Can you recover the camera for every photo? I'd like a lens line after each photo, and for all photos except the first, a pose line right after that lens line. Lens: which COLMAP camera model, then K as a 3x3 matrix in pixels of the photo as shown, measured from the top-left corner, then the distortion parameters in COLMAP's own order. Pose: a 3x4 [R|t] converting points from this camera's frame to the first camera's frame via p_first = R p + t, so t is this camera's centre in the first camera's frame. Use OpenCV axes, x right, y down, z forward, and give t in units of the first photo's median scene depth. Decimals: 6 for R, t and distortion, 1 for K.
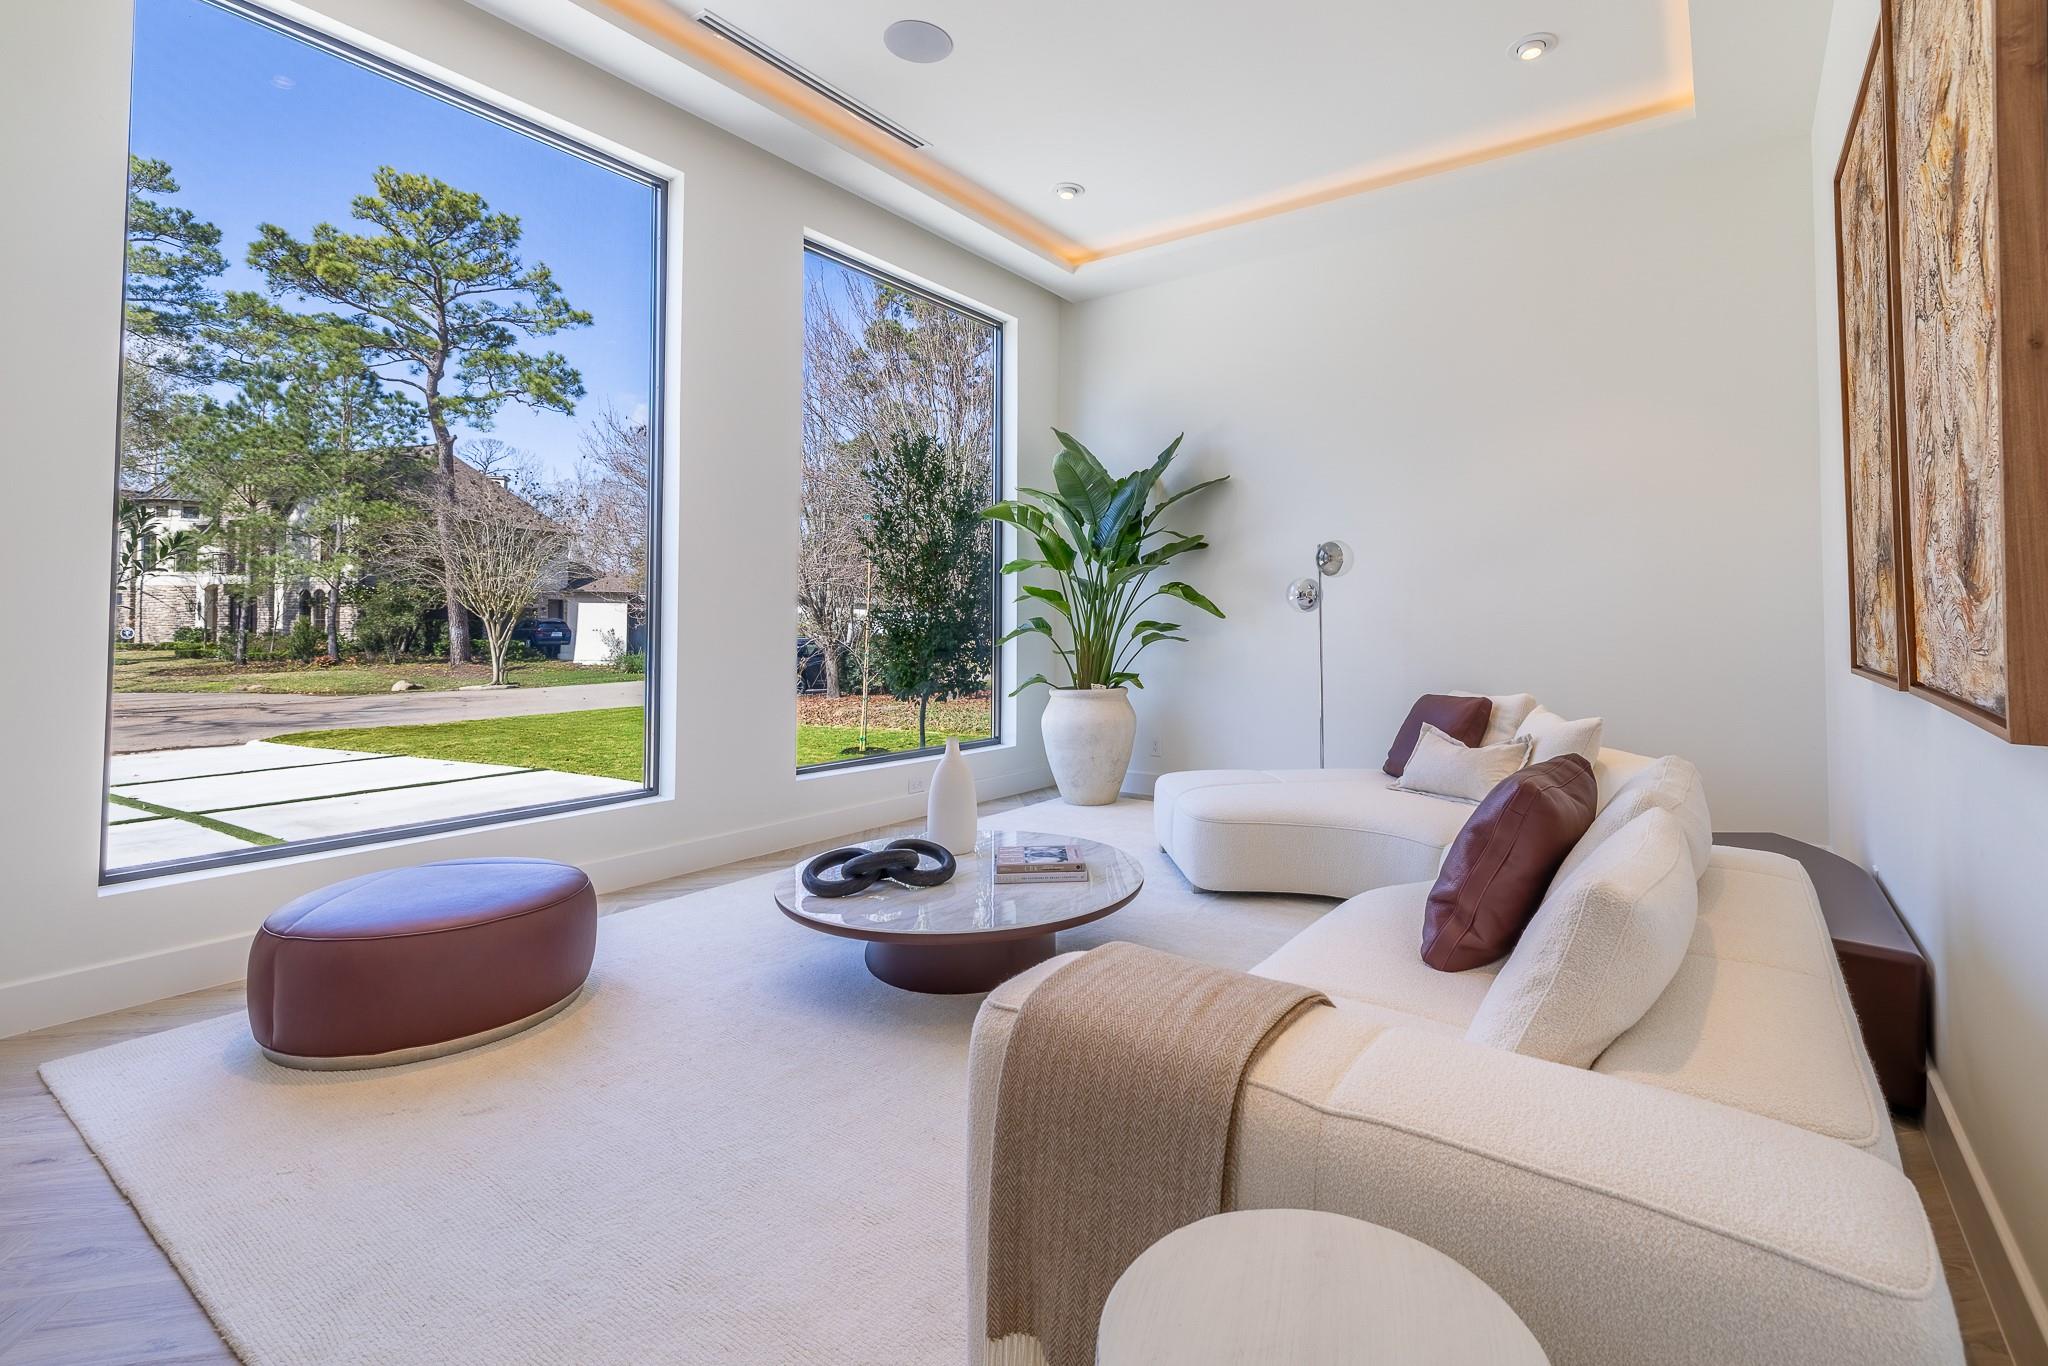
lens RADIAL K [[889.8, 0, 1022.6], [0, 889.8, 600.2], [0, 0, 1]] dist [0.000608, 0.000037]
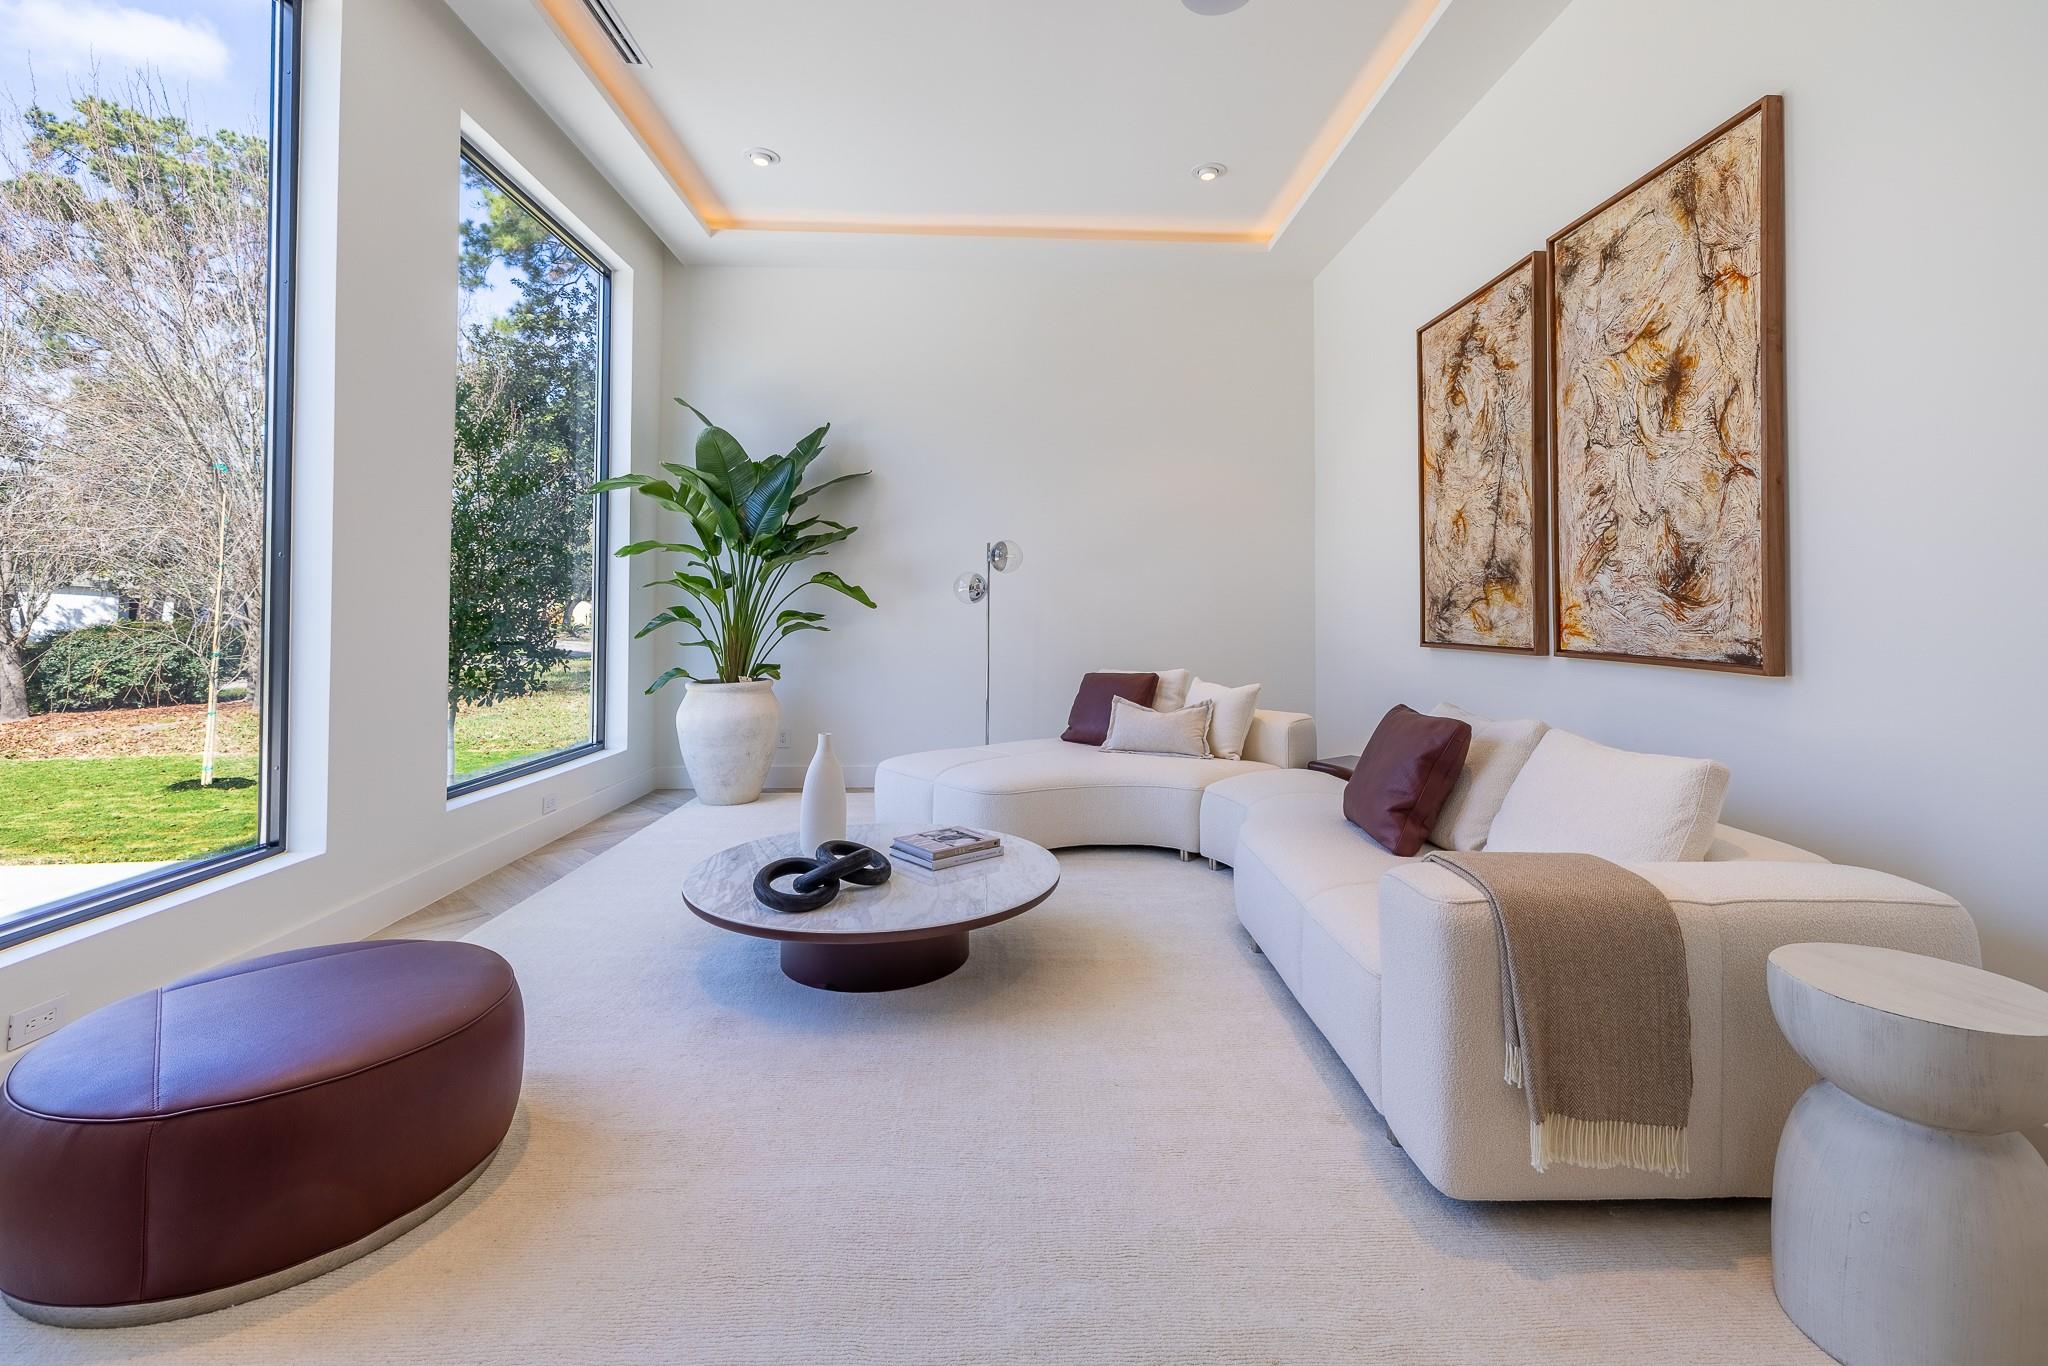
lens RADIAL K [[889.8, 0, 1022.6], [0, 889.8, 600.2], [0, 0, 1]] dist [0.000608, 0.000037]
pose [[0.815298, 0.012923, 0.578898, -0.232324], [-0.019710, 0.999791, 0.005439, 0.001532], [-0.578706, -0.015845, 0.815382, 0.051801]]
